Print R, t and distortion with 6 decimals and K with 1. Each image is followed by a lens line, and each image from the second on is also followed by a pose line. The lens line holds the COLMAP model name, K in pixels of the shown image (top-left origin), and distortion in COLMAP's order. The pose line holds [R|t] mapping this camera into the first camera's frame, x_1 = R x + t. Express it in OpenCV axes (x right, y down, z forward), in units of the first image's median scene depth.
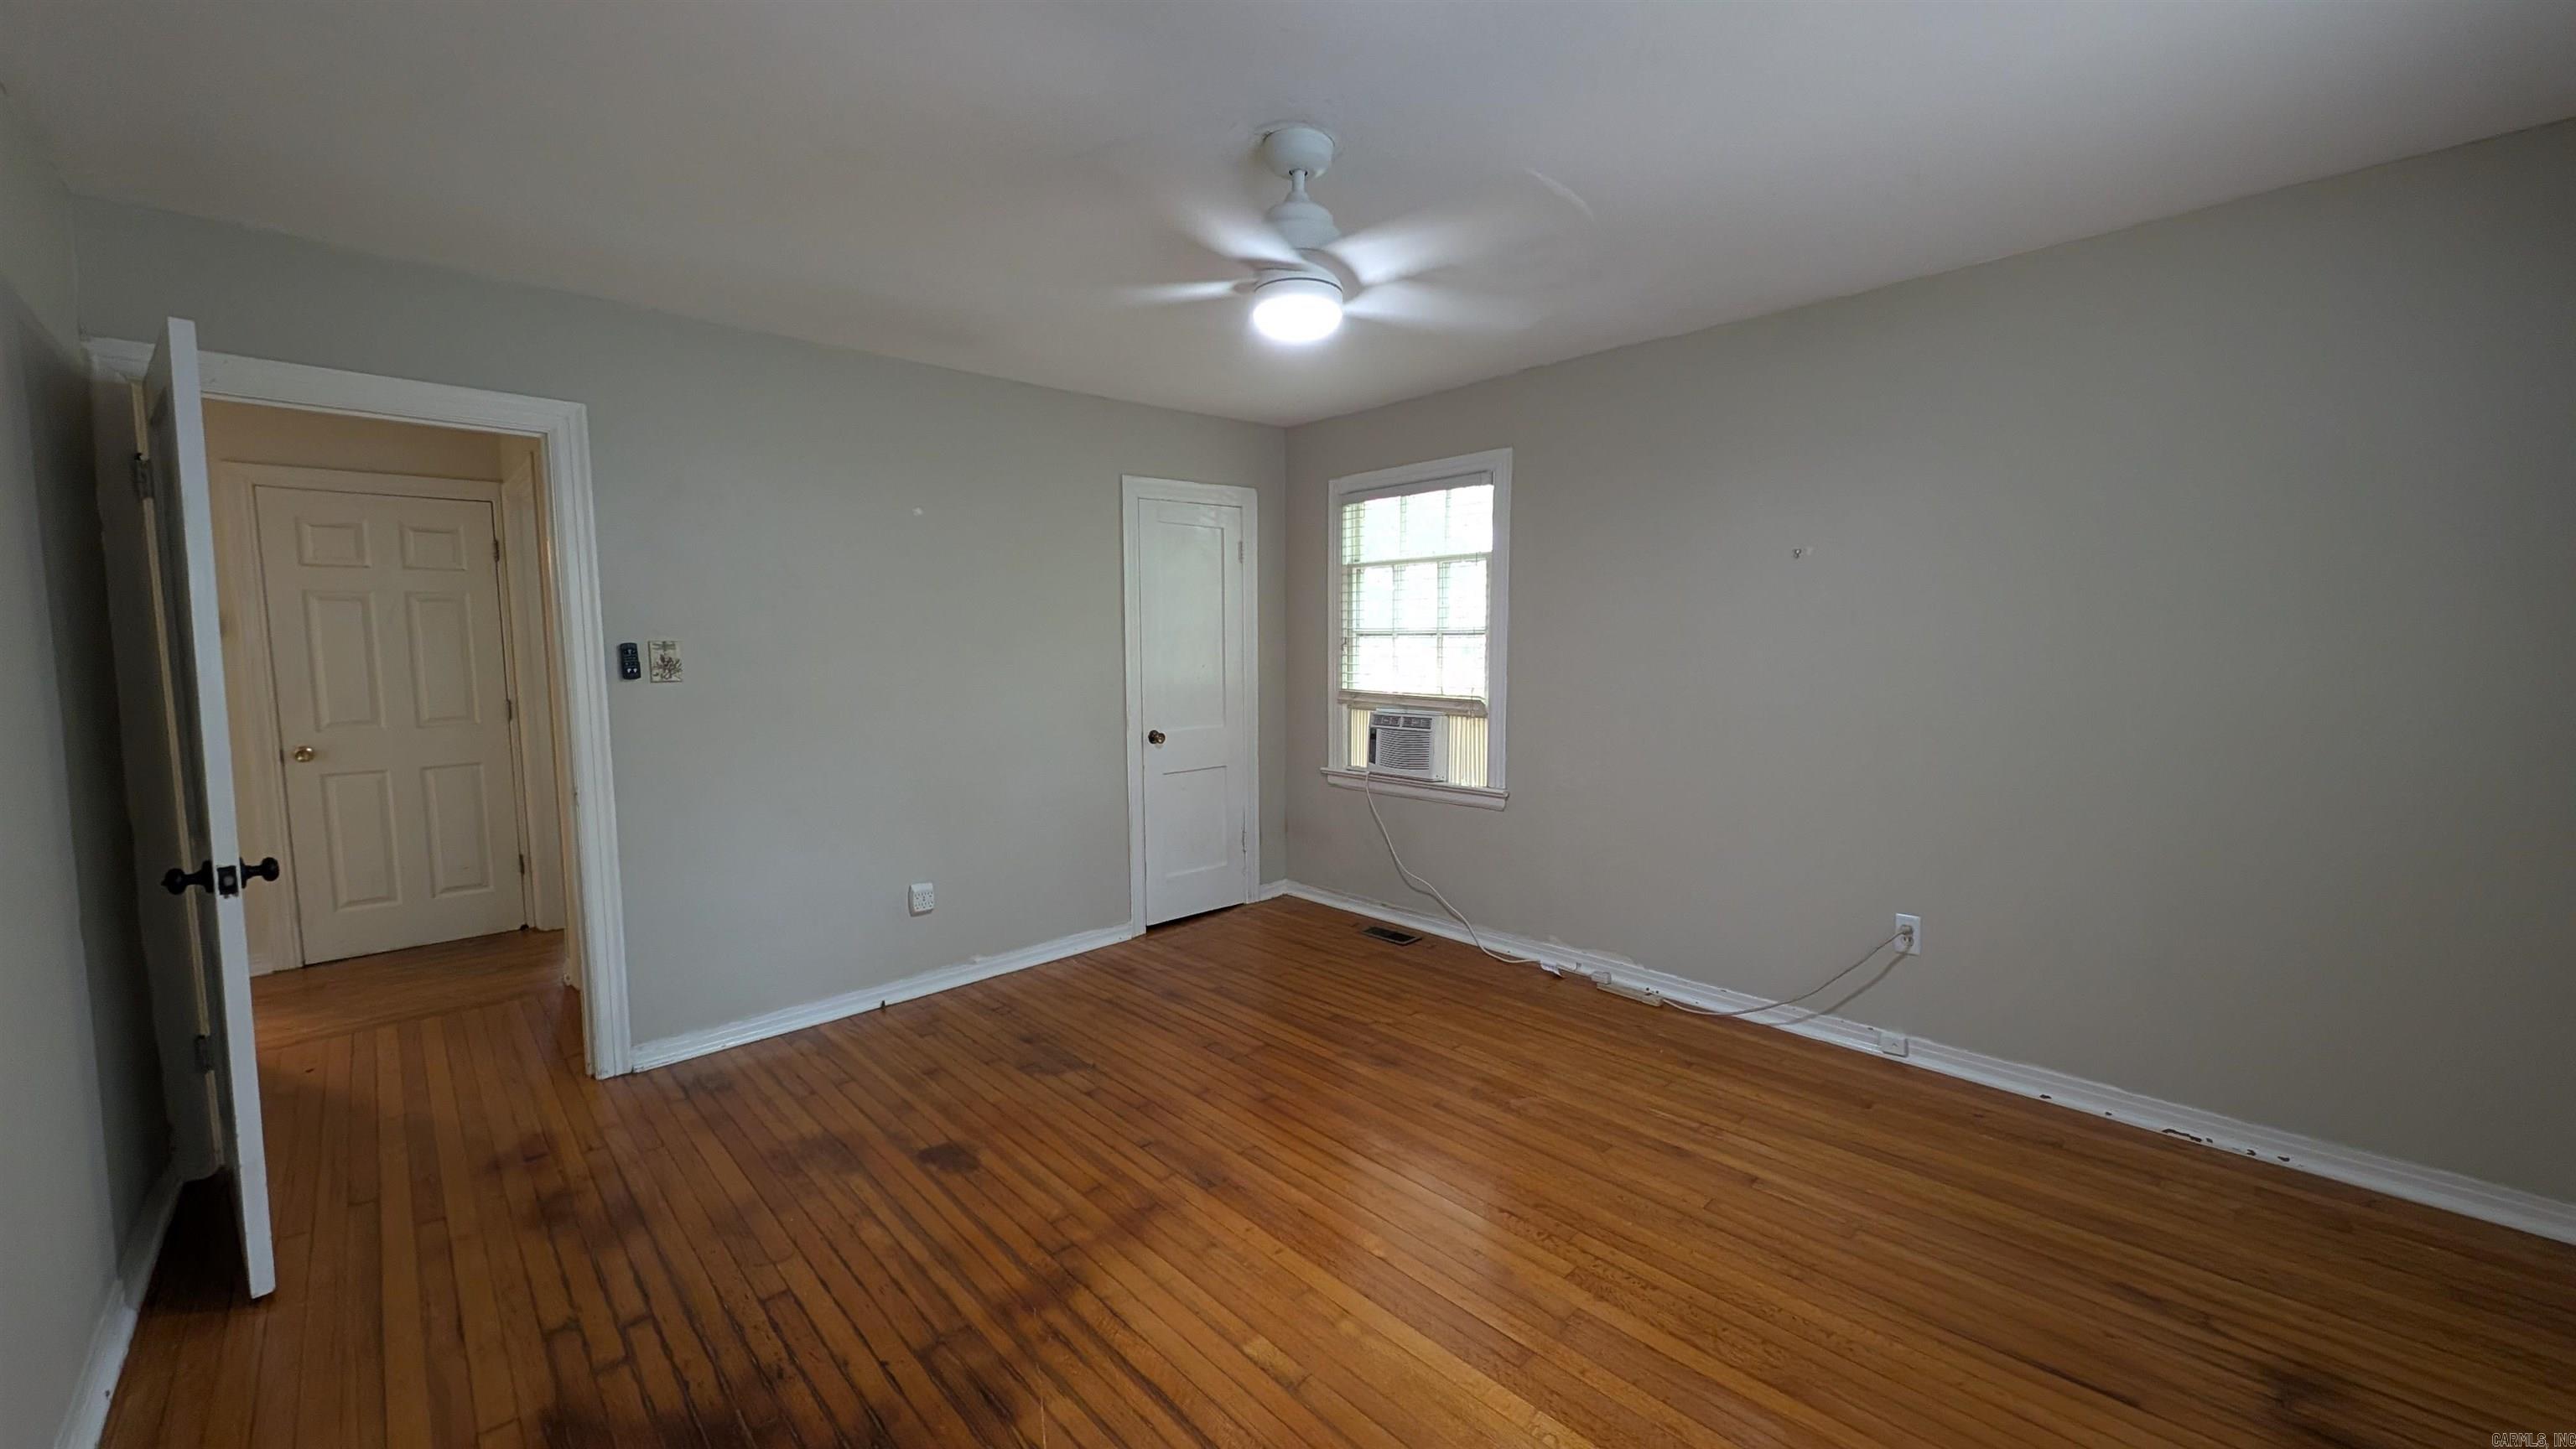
lens RADIAL K [[959.2, 0, 1288.0], [0, 959.2, 724.5], [0, 0, 1]] dist [0.021600, -0.012540]
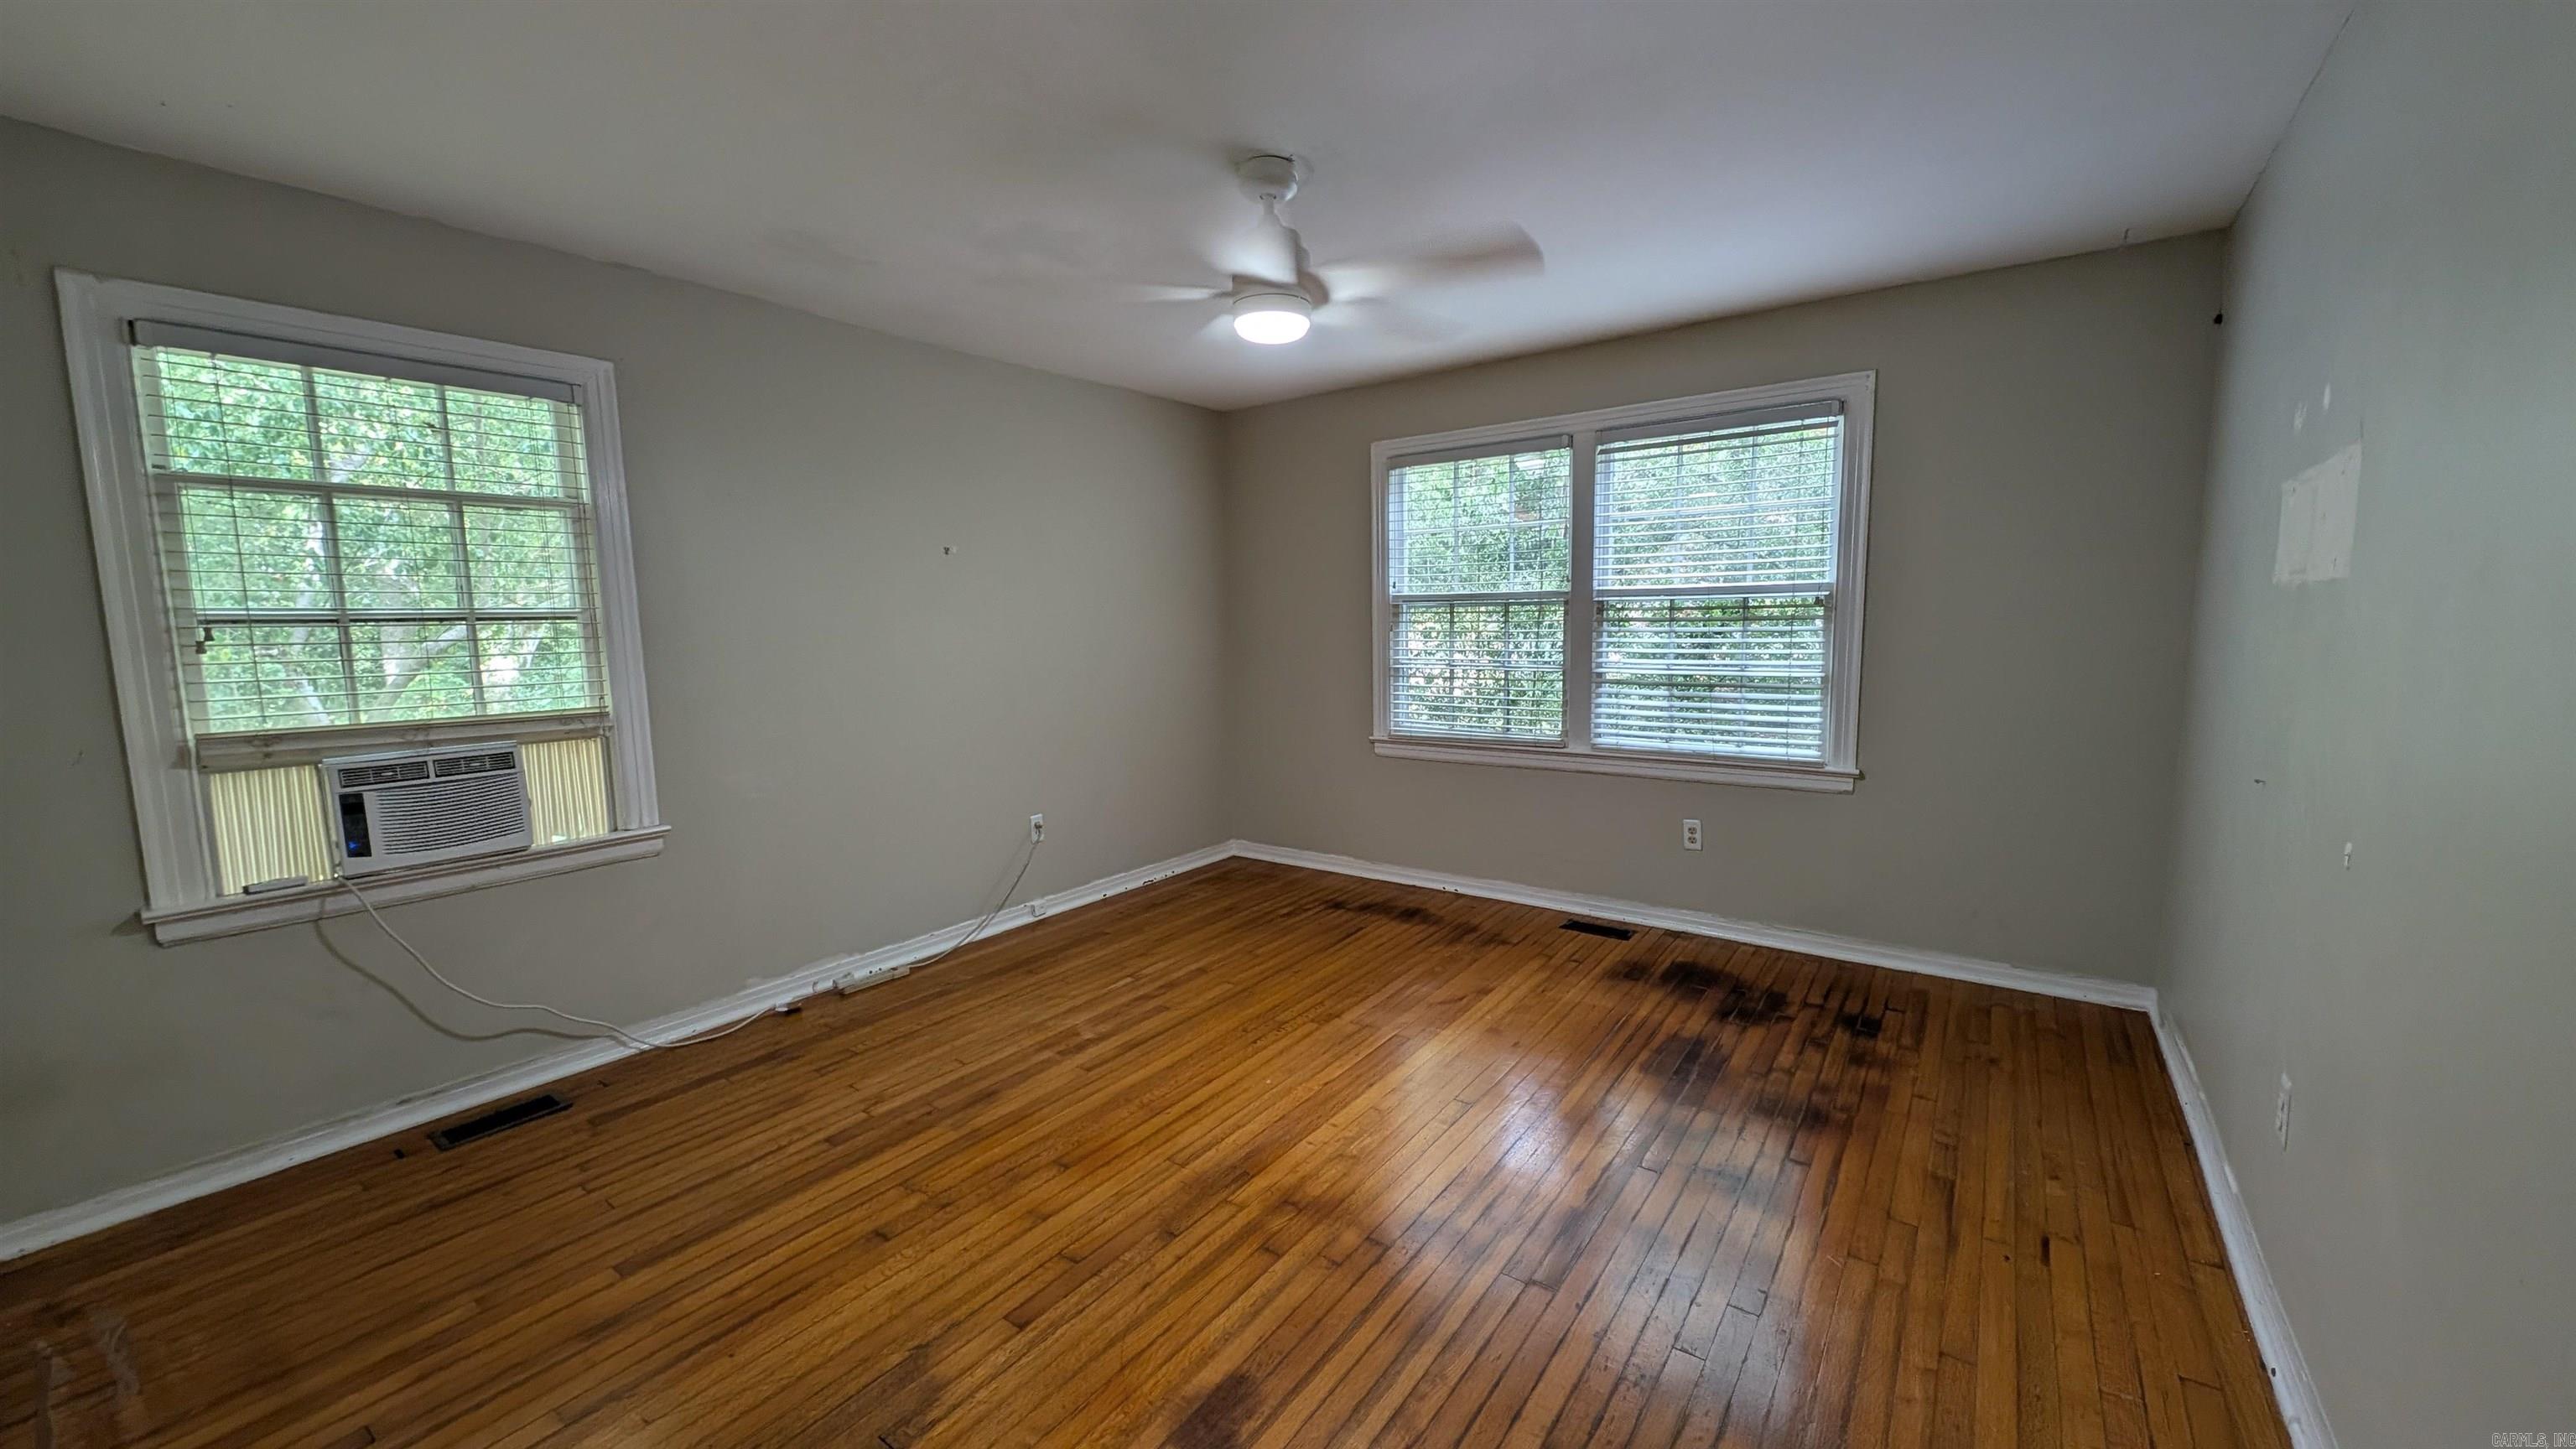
lens RADIAL K [[959.2, 0, 1288.0], [0, 959.2, 724.5], [0, 0, 1]] dist [0.021600, -0.012540]
pose [[-0.176325, -0.100620, 0.979176, -0.791620], [0.105149, 0.987144, 0.120374, -0.066672], [-0.978700, 0.124184, -0.163478, 0.842208]]
